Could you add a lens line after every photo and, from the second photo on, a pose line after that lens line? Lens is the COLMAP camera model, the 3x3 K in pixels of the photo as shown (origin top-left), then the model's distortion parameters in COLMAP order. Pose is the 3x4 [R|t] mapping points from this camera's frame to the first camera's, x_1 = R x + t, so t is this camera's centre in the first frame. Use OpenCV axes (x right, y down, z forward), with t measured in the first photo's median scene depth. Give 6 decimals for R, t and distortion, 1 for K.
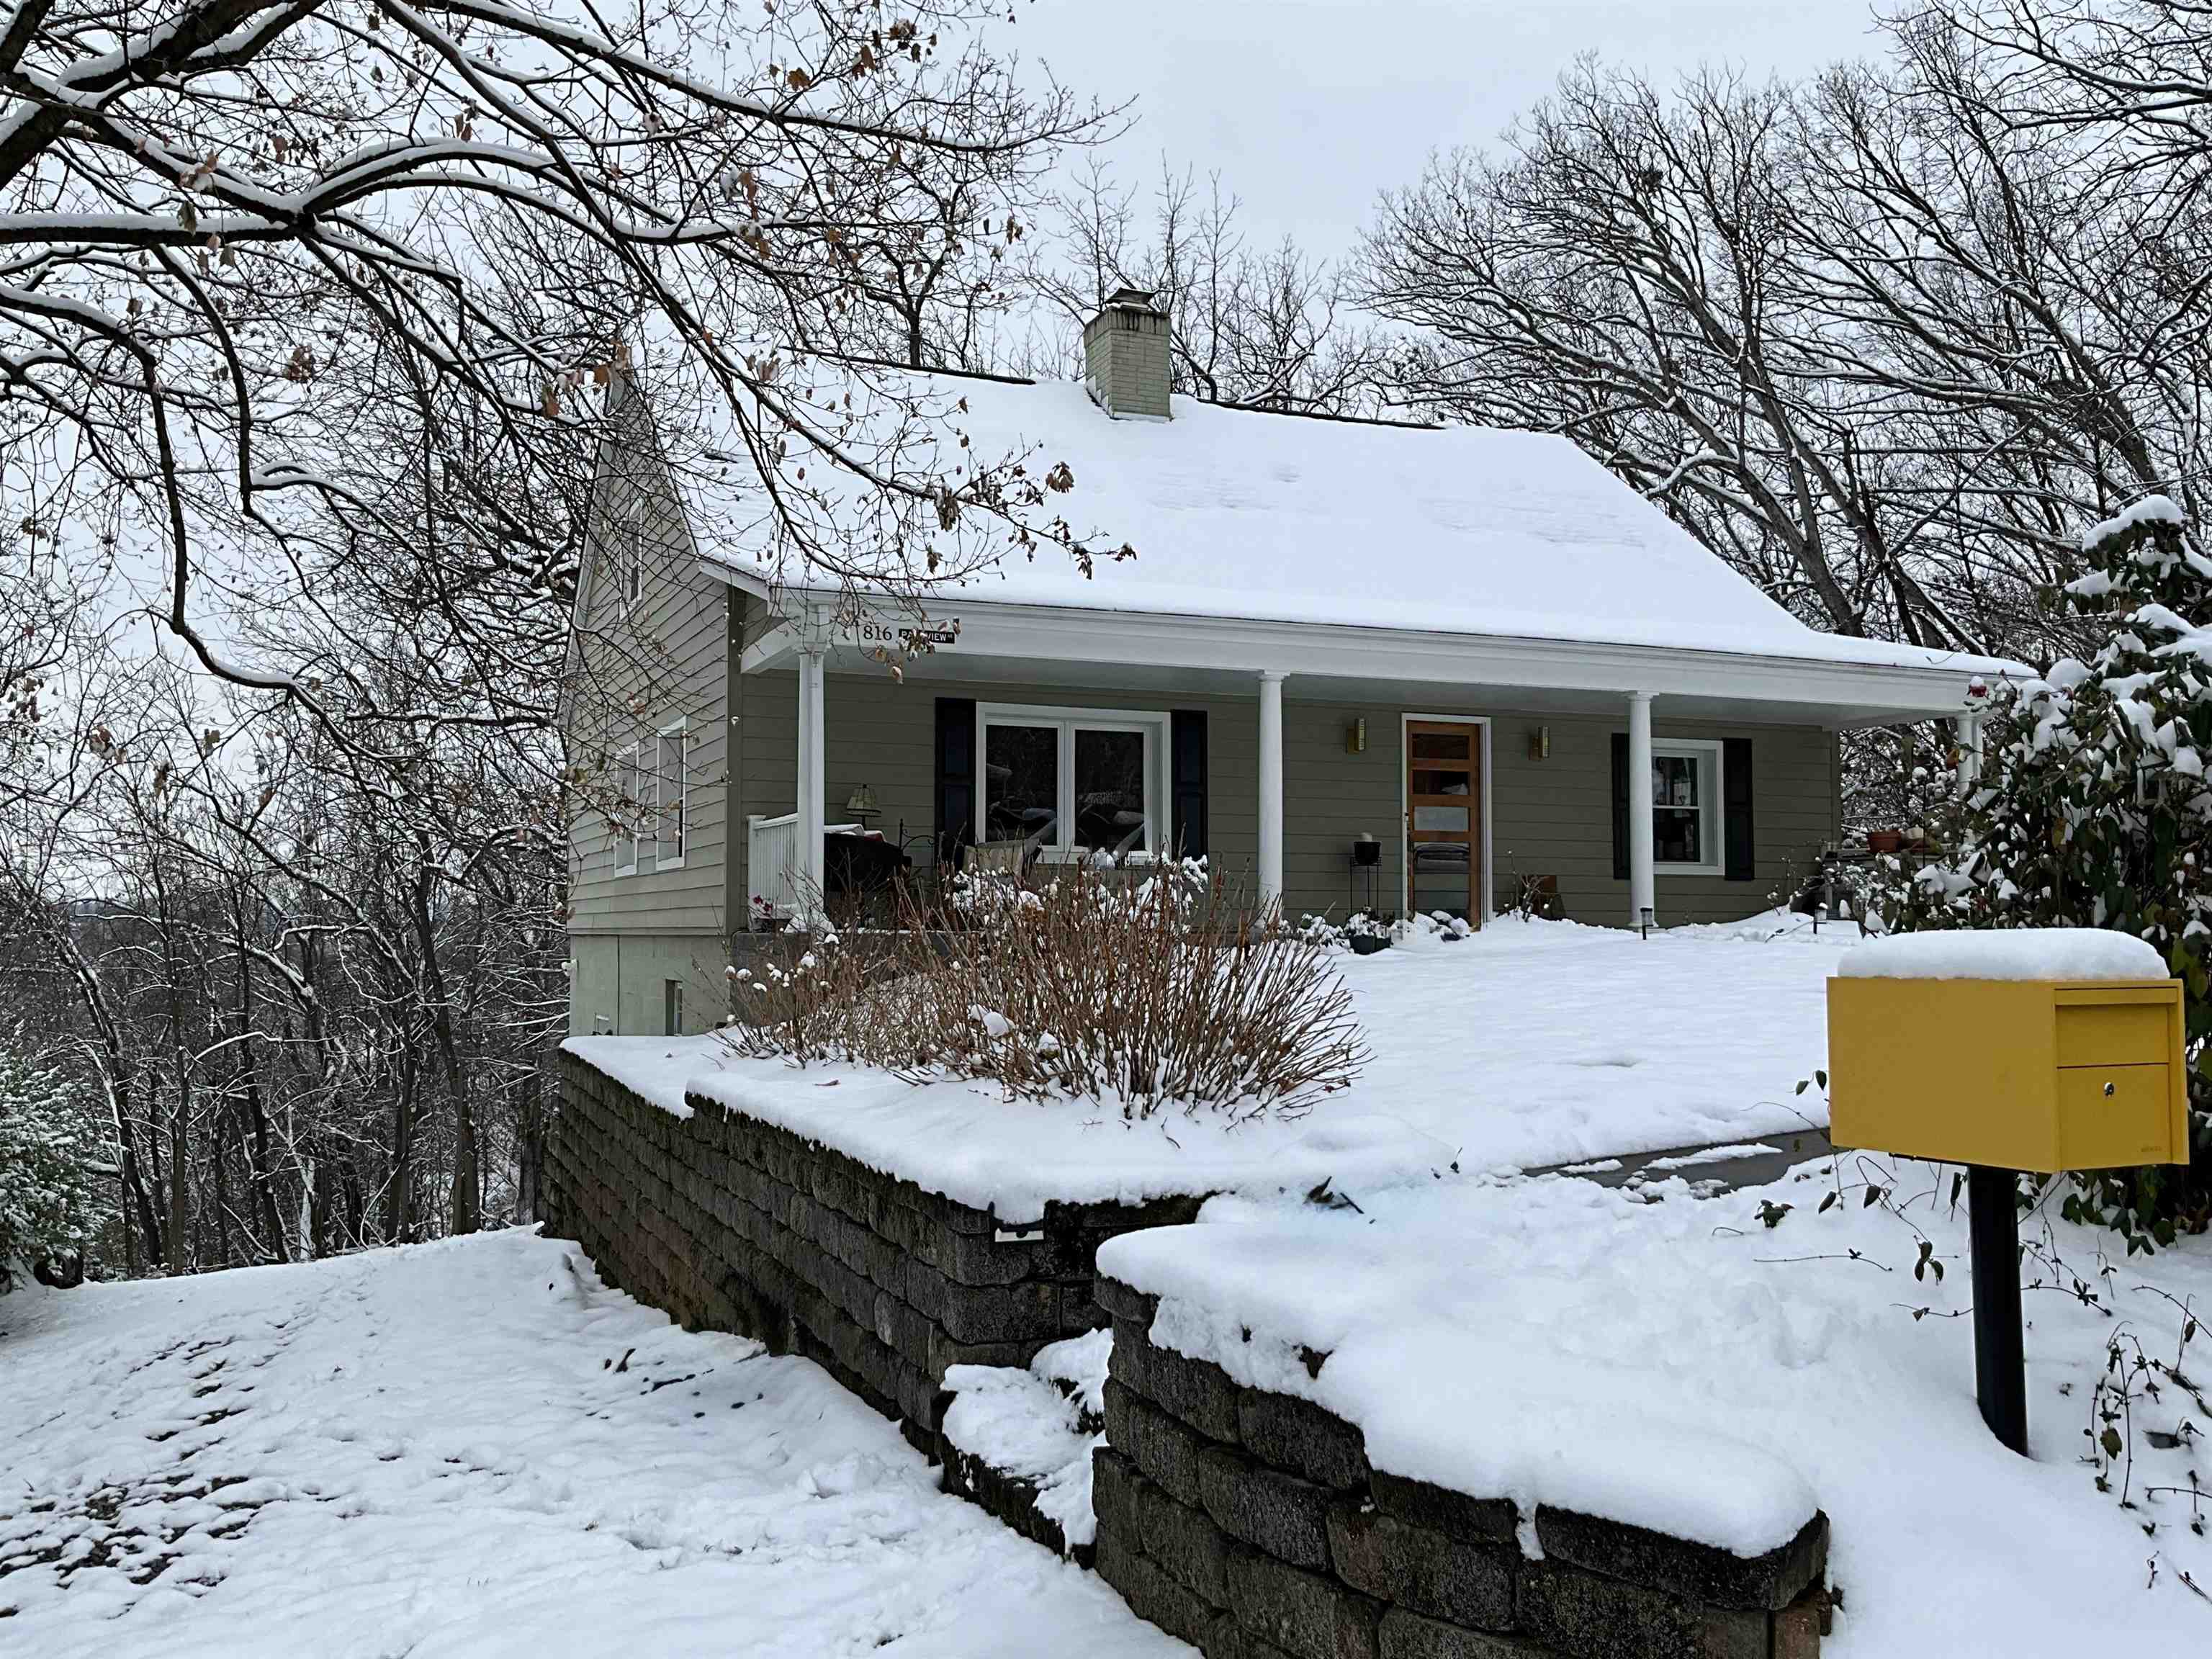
lens RADIAL K [[1903.6, 0, 1106.0], [0, 1903.6, 829.5], [0, 0, 1]] dist [0.008193, -0.003980]
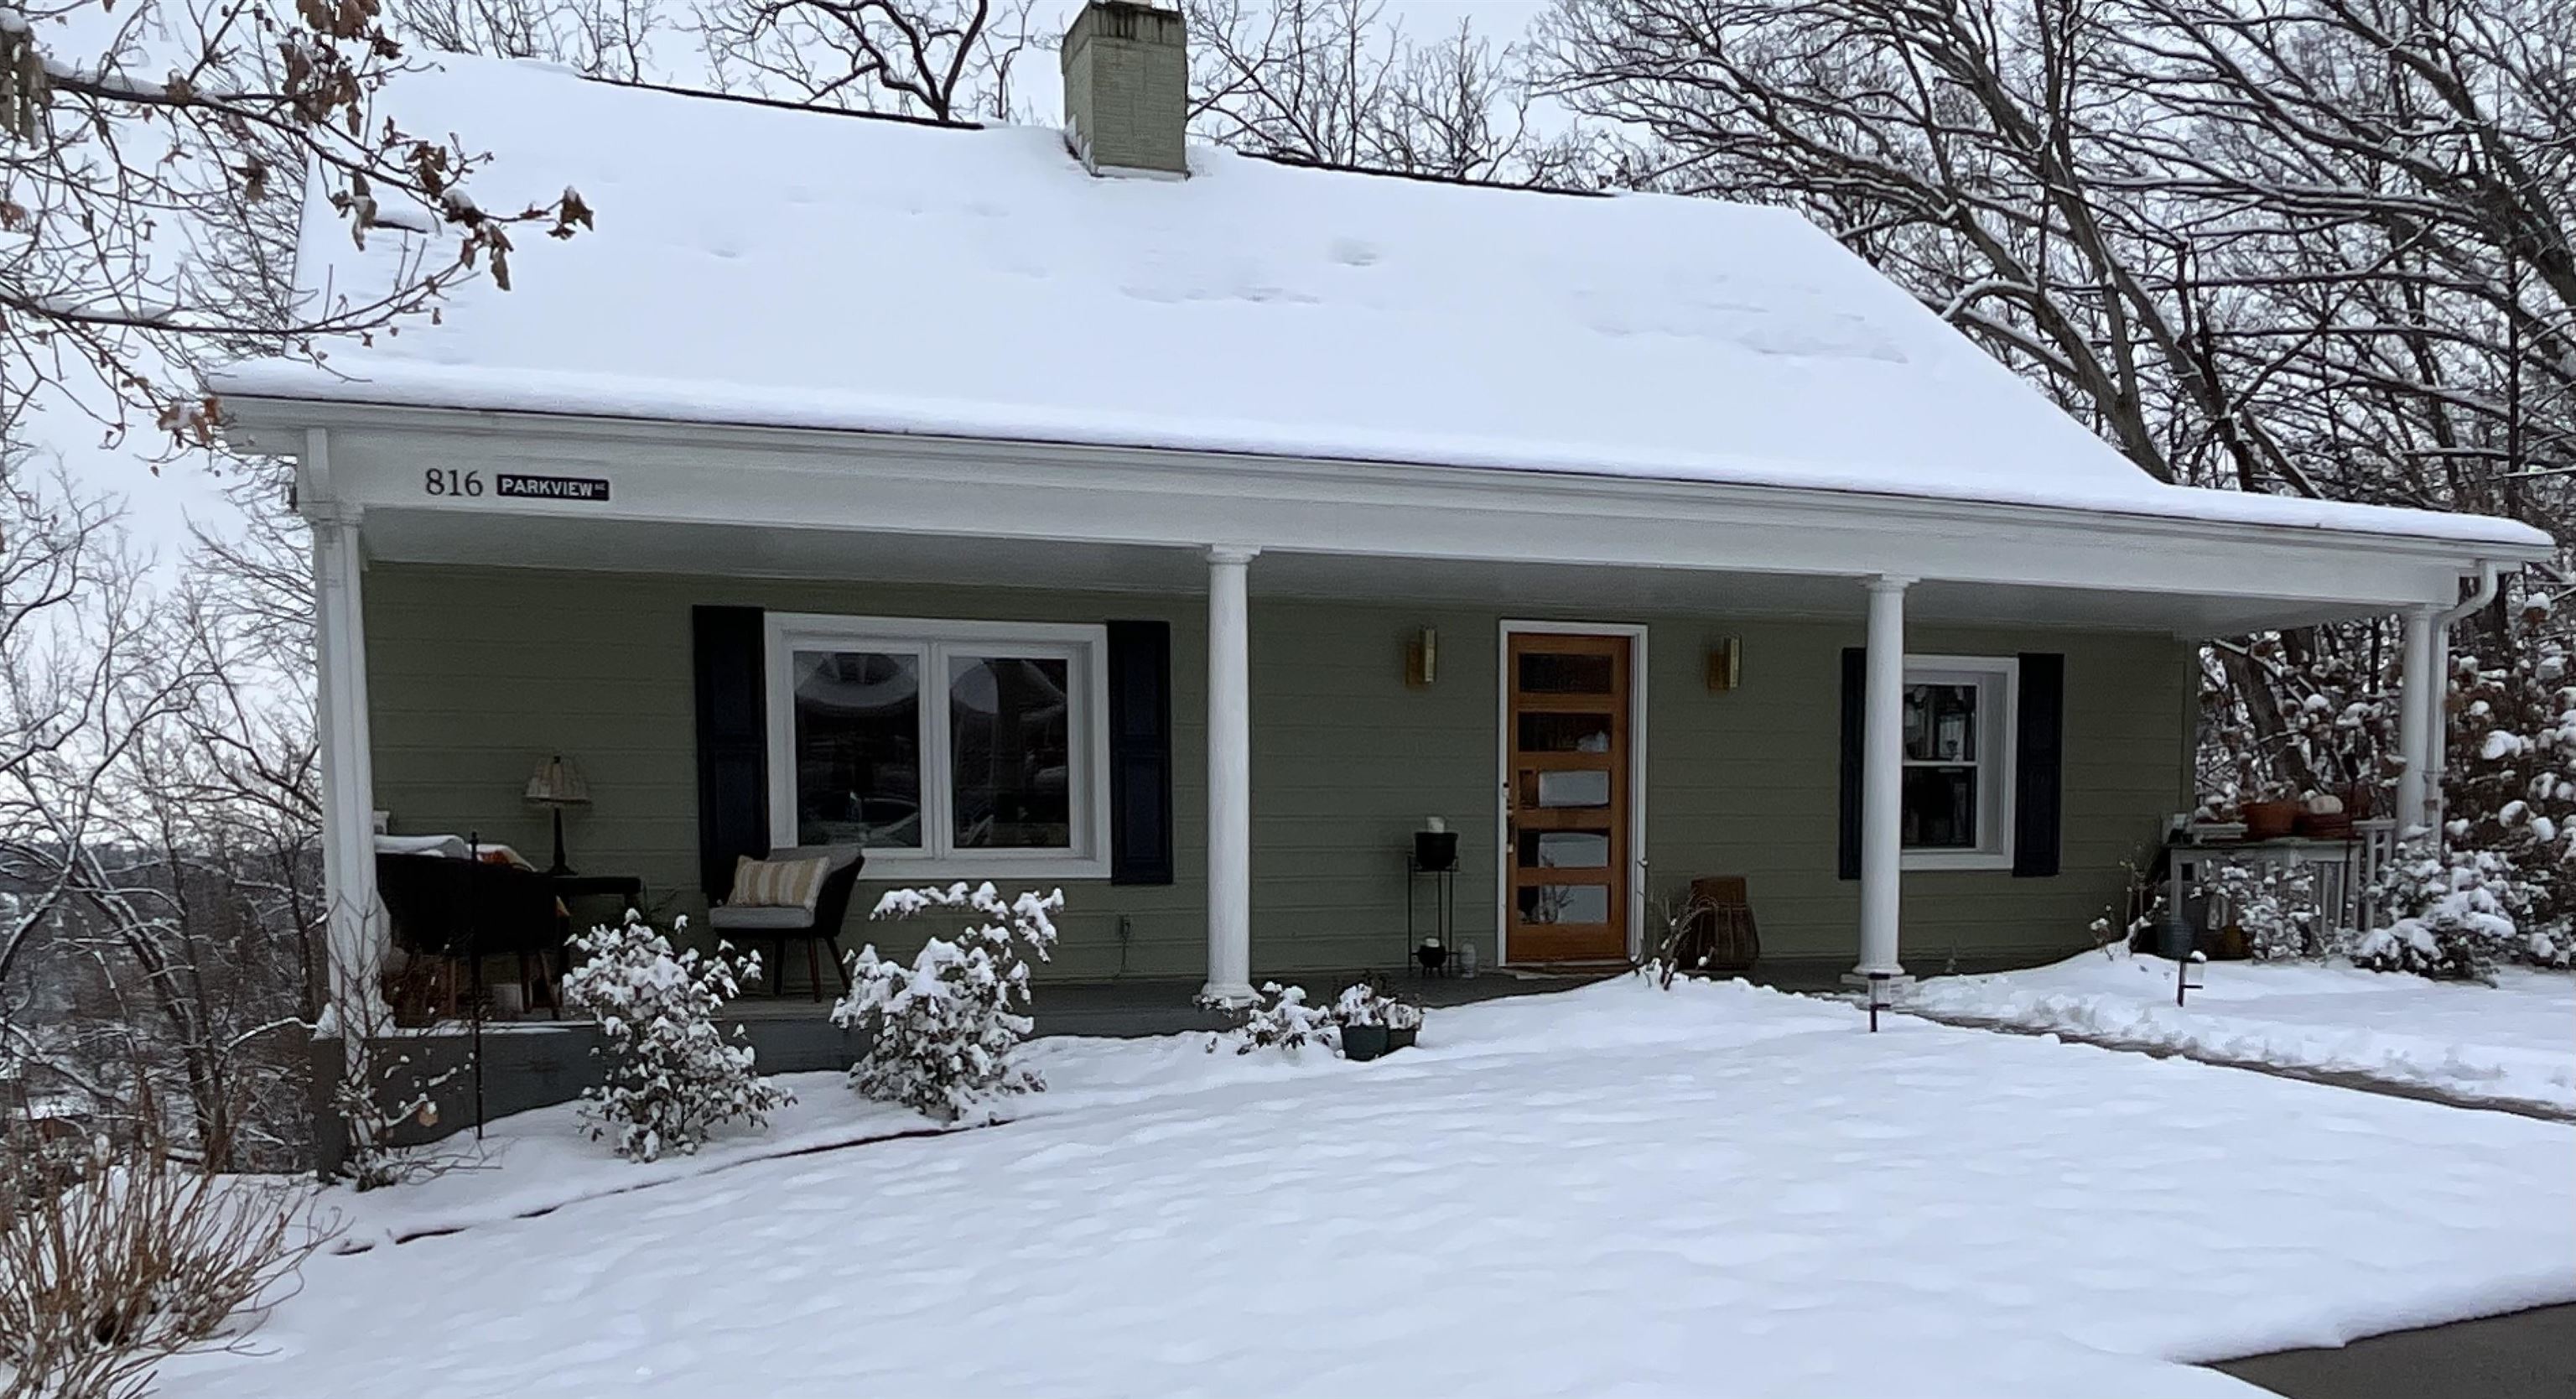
lens RADIAL K [[1944.8, 0, 1219.7], [0, 1944.8, 1040.0], [0, 0, 1]] dist [-0.009094, -0.002315]
pose [[0.998167, -0.005153, -0.060306, 0.095158], [0.013755, 0.989611, 0.143110, -0.016437], [0.058942, -0.143678, 0.987868, 0.323905]]
